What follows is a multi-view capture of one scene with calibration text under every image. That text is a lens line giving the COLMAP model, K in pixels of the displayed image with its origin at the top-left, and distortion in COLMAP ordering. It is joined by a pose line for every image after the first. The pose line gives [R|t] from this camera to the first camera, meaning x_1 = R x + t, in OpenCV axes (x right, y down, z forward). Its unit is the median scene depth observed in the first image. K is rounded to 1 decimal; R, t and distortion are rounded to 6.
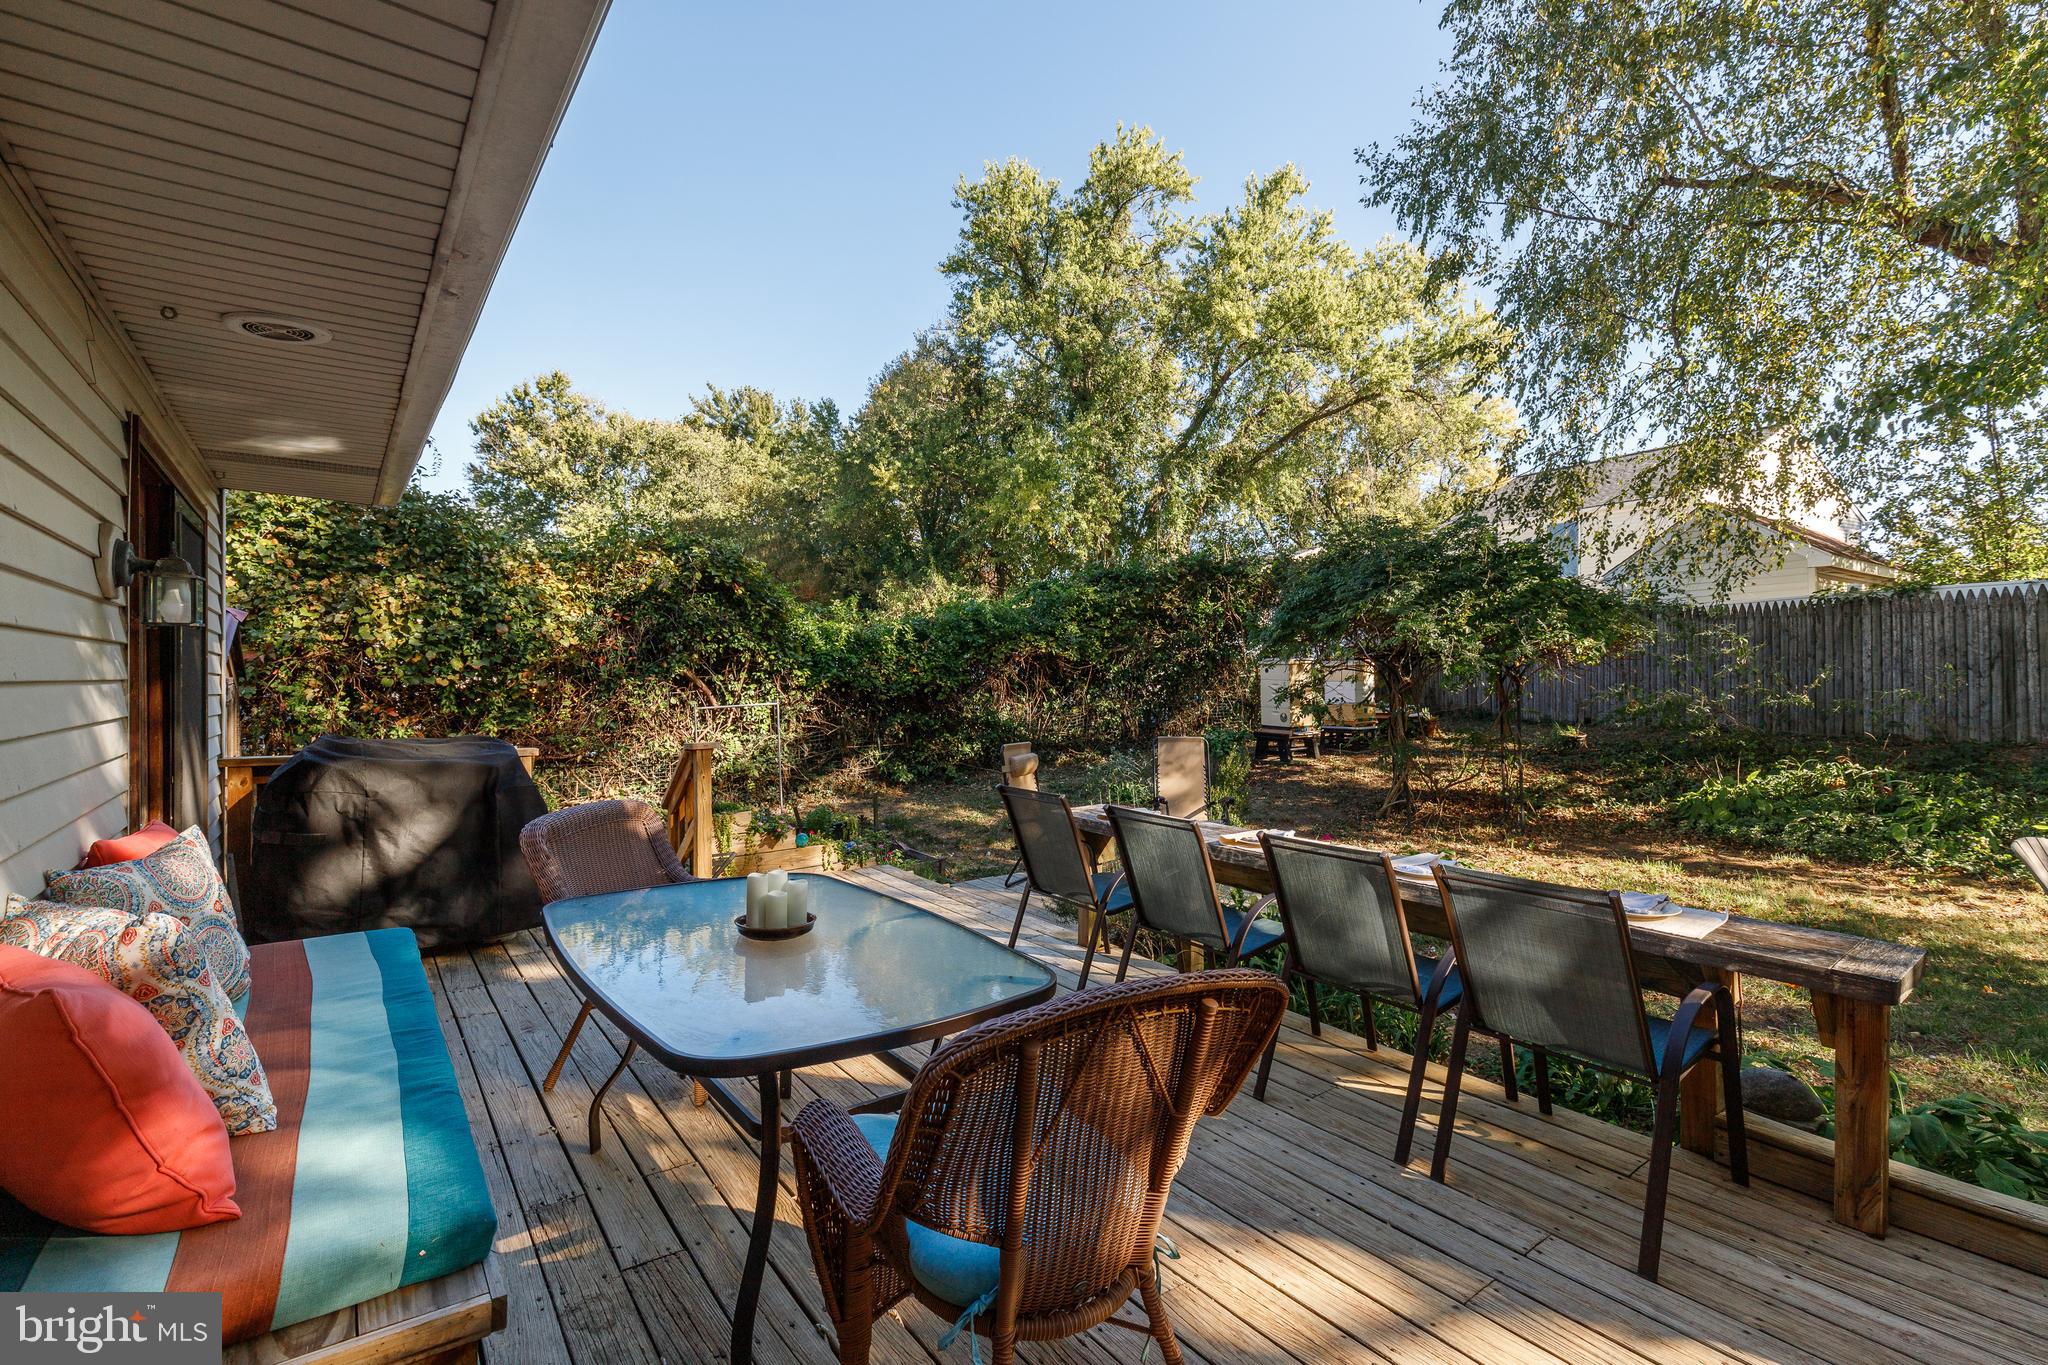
lens RADIAL K [[922.1, 0, 1039.8], [0, 922.1, 677.5], [0, 0, 1]] dist [0.009266, -0.000738]
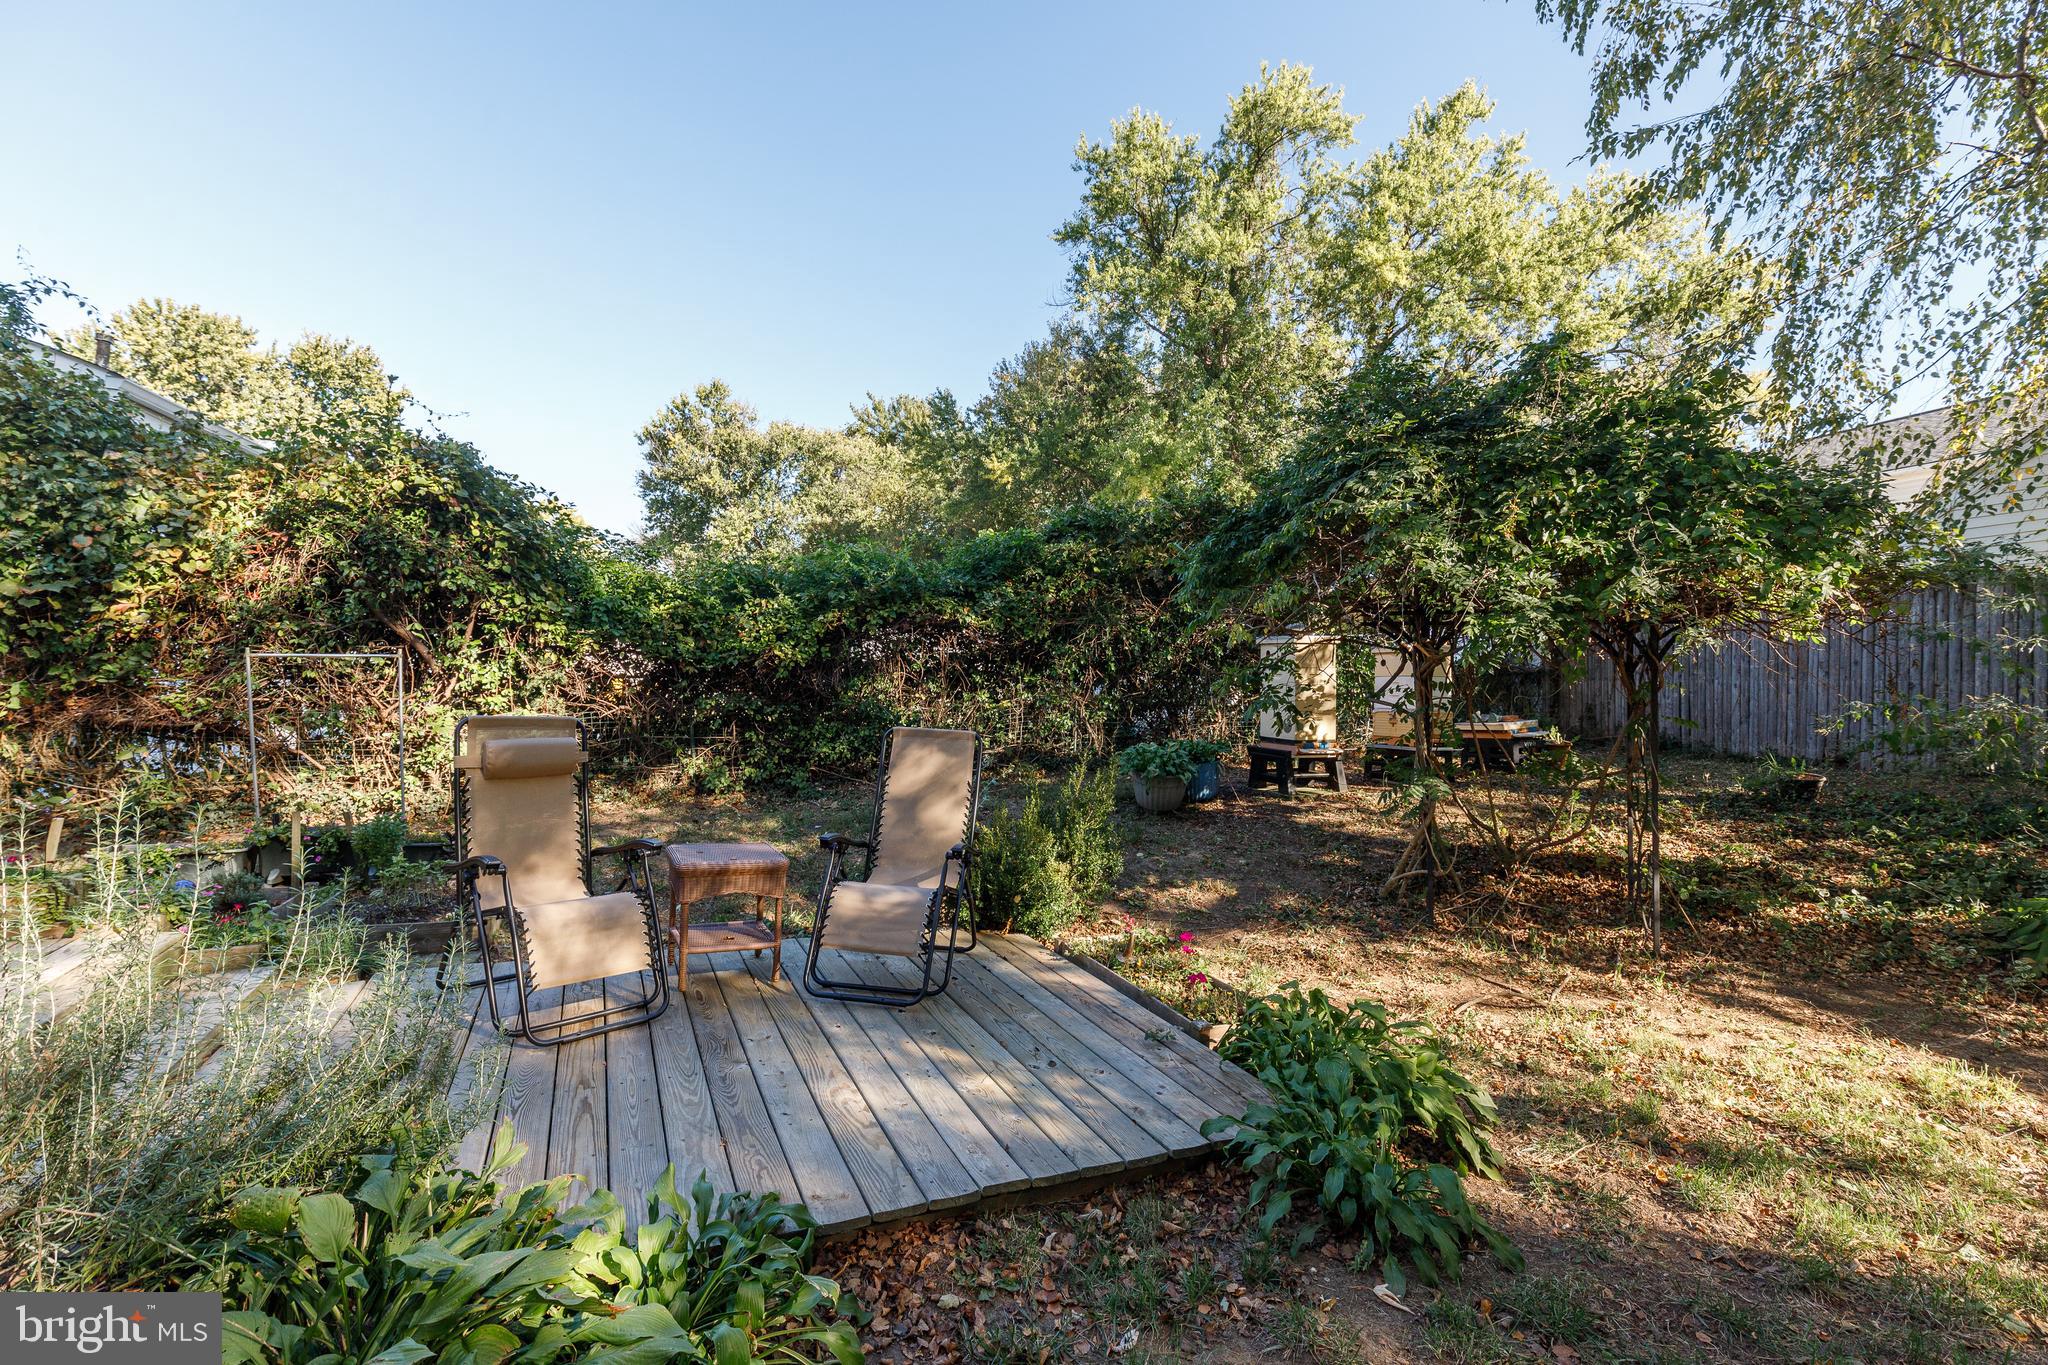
lens RADIAL K [[922.1, 0, 1039.8], [0, 922.1, 677.5], [0, 0, 1]] dist [0.009266, -0.000738]
pose [[0.977743, 0.032241, -0.207316, 0.078173], [-0.037193, 0.999107, -0.020032, 0.010007], [0.206485, 0.027297, 0.978069, 0.112349]]
